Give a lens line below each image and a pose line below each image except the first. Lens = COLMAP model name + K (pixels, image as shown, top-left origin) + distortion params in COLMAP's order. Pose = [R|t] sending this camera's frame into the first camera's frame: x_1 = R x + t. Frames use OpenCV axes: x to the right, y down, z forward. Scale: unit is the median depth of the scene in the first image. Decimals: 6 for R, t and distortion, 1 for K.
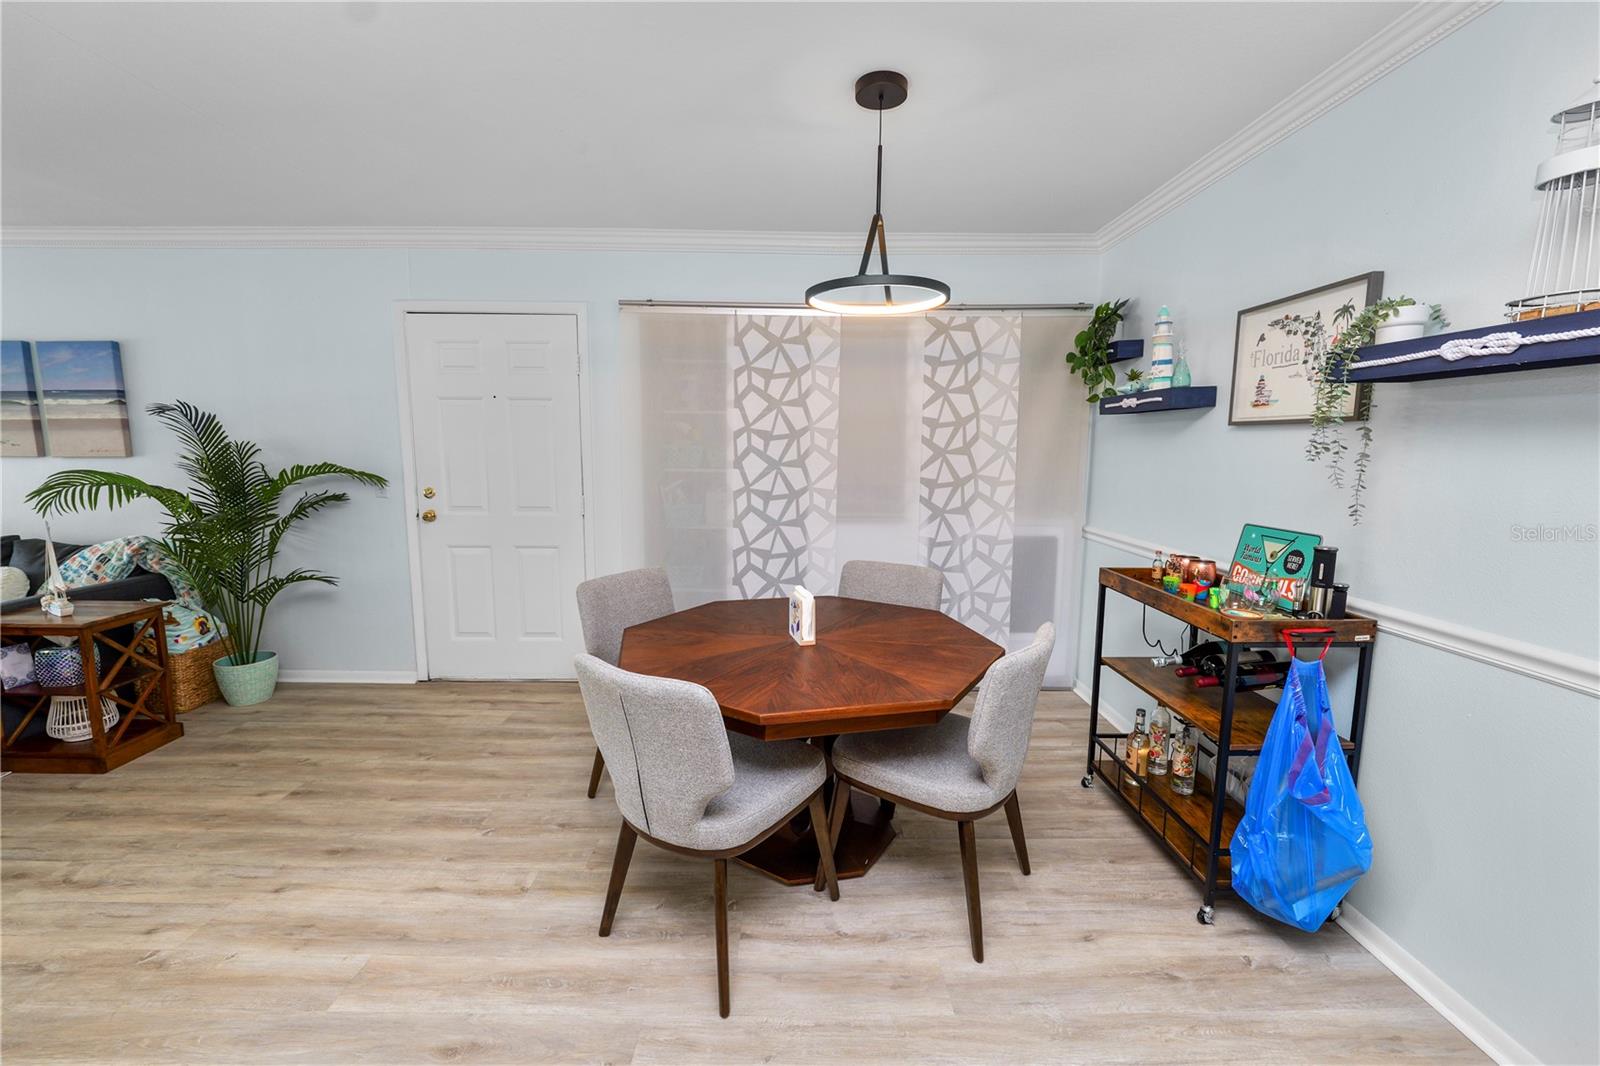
lens RADIAL K [[651.8, 0, 800.0], [0, 651.8, 533.0], [0, 0, 1]] dist [-0.011199, 0.000074]
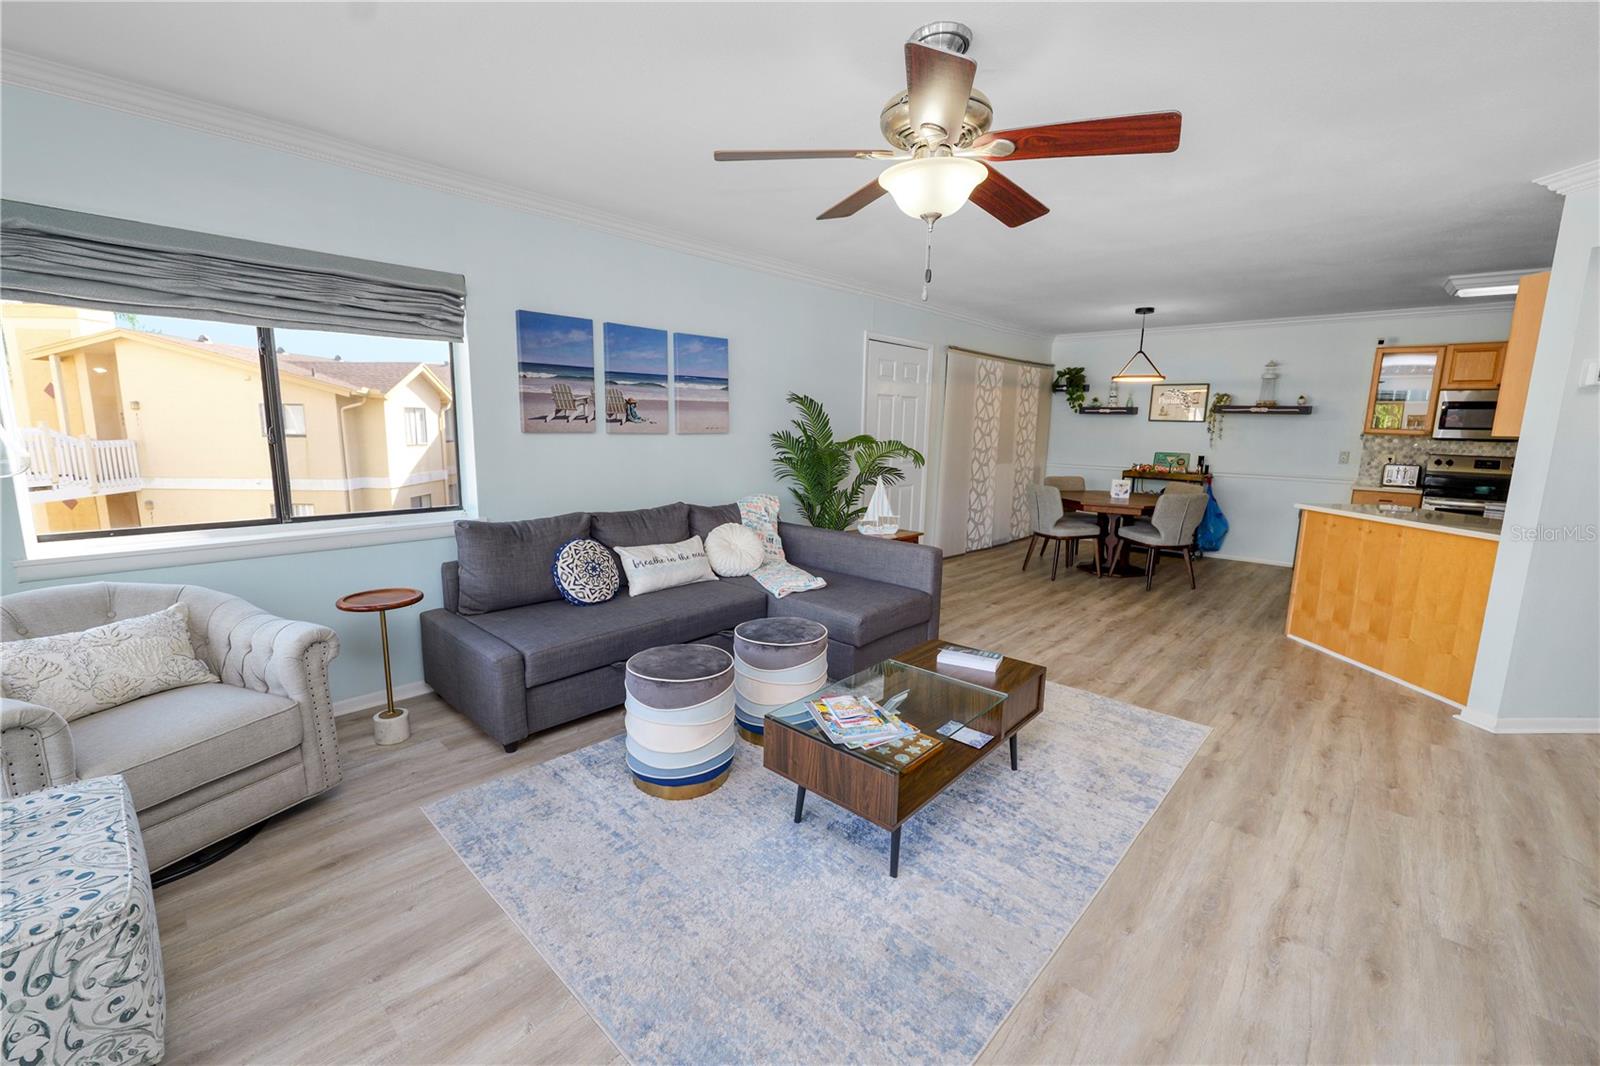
lens RADIAL K [[651.7, 0, 800.0], [0, 651.7, 531.1], [0, 0, 1]] dist [-0.011419, 0.000016]
pose [[0.691581, -0.115052, 0.713077, -2.014110], [0.081717, 0.993357, 0.081020, -0.021912], [-0.717661, 0.002239, 0.696389, 0.027424]]
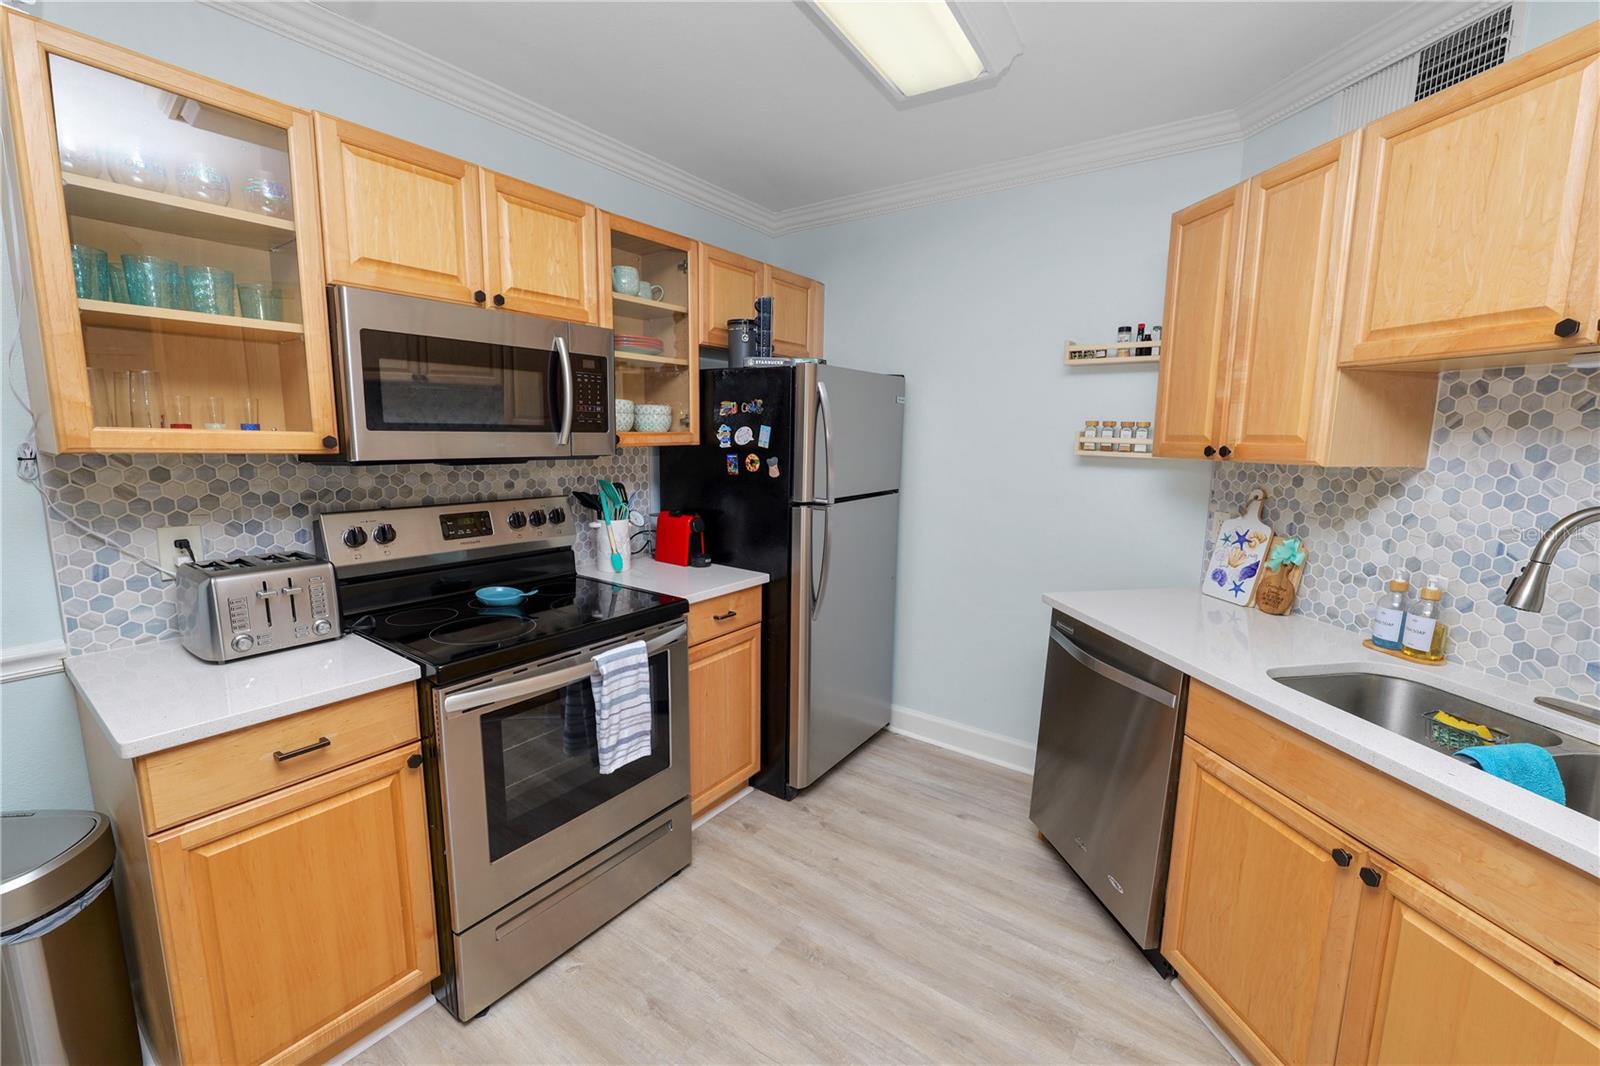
lens RADIAL K [[651.7, 0, 800.0], [0, 651.7, 531.1], [0, 0, 1]] dist [-0.011419, 0.000016]
pose [[-0.806787, -0.109024, 0.580696, -0.156133], [0.054685, 0.964831, 0.257120, -0.047276], [-0.588306, 0.239196, -0.772451, 0.199668]]
